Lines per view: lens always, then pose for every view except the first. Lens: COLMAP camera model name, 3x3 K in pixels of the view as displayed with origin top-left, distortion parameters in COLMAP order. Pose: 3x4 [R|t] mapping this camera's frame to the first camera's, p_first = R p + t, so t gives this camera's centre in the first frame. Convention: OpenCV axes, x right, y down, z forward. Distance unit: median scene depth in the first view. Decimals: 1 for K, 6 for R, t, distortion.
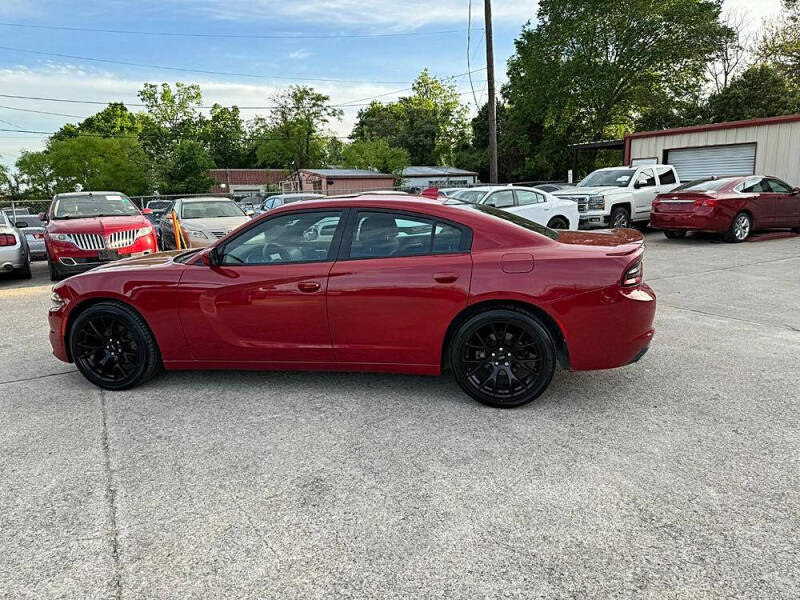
lens RADIAL K [[559.1, 0, 399.7], [0, 559.1, 298.8], [0, 0, 1]] dist [0.040205, -0.050891]
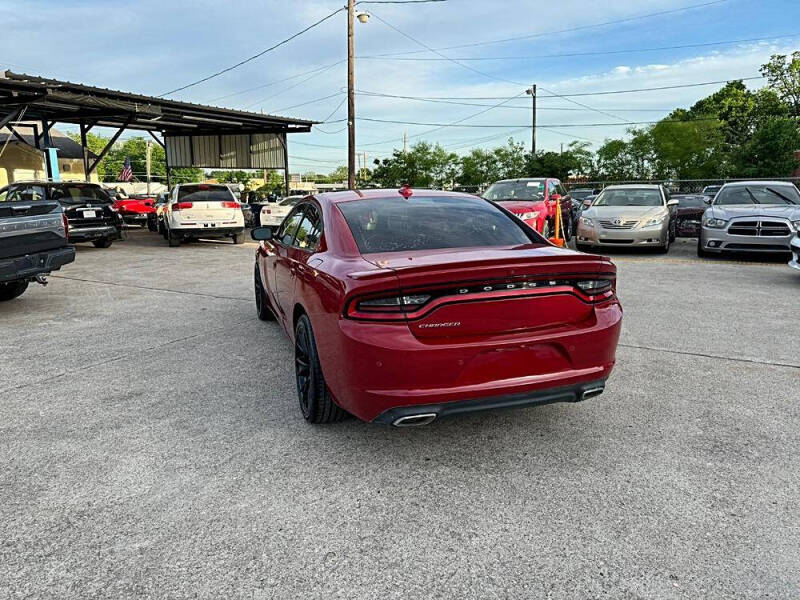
lens RADIAL K [[559.1, 0, 395.7], [0, 559.1, 300.7], [0, 0, 1]] dist [0.040205, -0.050891]
pose [[0.511340, 0.195678, -0.836804, 0.202272], [-0.167866, 0.977718, 0.126052, -0.028980], [0.842824, 0.076016, 0.532794, 0.120063]]
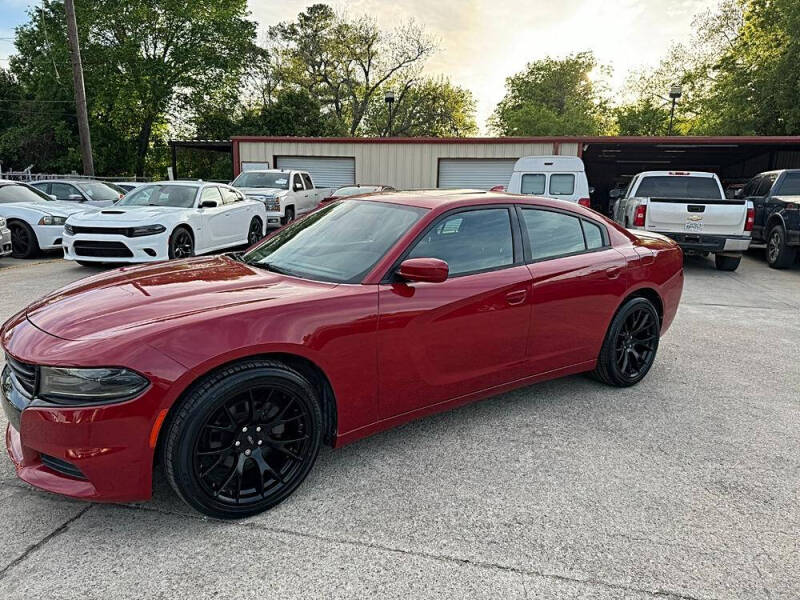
lens RADIAL K [[559.1, 0, 401.1], [0, 559.1, 300.9], [0, 0, 1]] dist [0.040205, -0.050891]
pose [[0.664011, -0.106190, 0.740144, -0.187428], [0.105104, 0.993292, 0.048216, -0.015273], [-0.740299, 0.045776, 0.670717, 0.114034]]
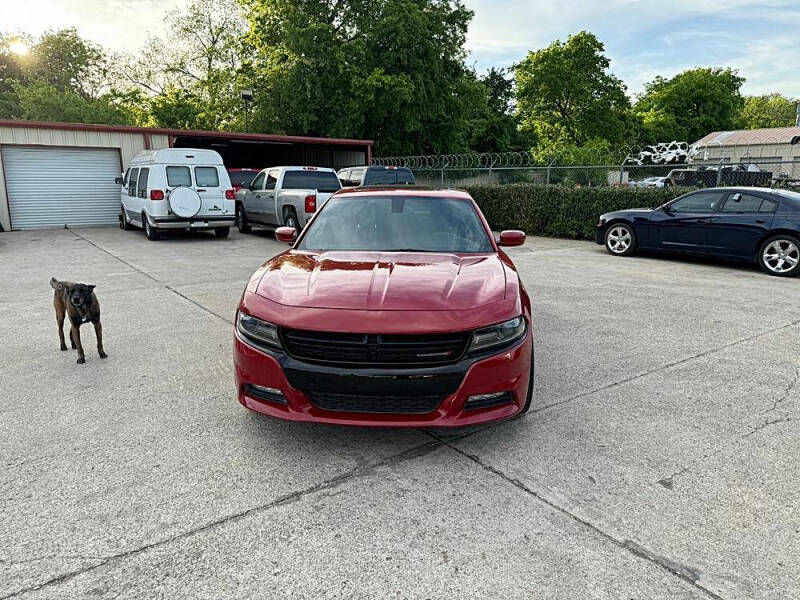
lens RADIAL K [[559.1, 0, 398.7], [0, 559.1, 308.3], [0, 0, 1]] dist [0.040205, -0.050891]
pose [[-0.133653, -0.186803, 0.973263, -0.295981], [0.191267, 0.958748, 0.210283, -0.045544], [-0.972396, 0.214258, -0.092411, 0.283305]]
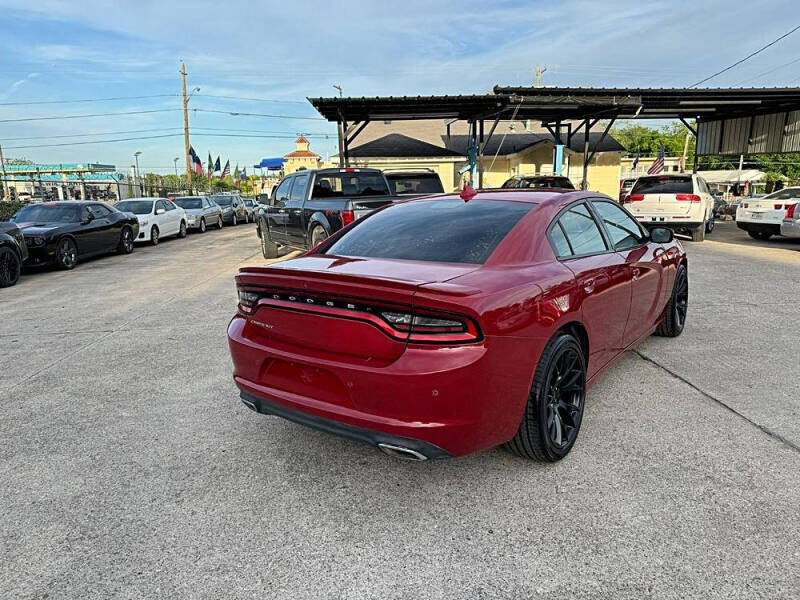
lens RADIAL K [[559.1, 0, 402.5], [0, 559.1, 305.7], [0, 0, 1]] dist [0.040205, -0.050891]
pose [[-0.419352, 0.229927, -0.878224, 0.207273], [-0.137862, 0.940046, 0.311942, -0.065210], [0.897295, 0.251887, -0.362512, 0.297204]]
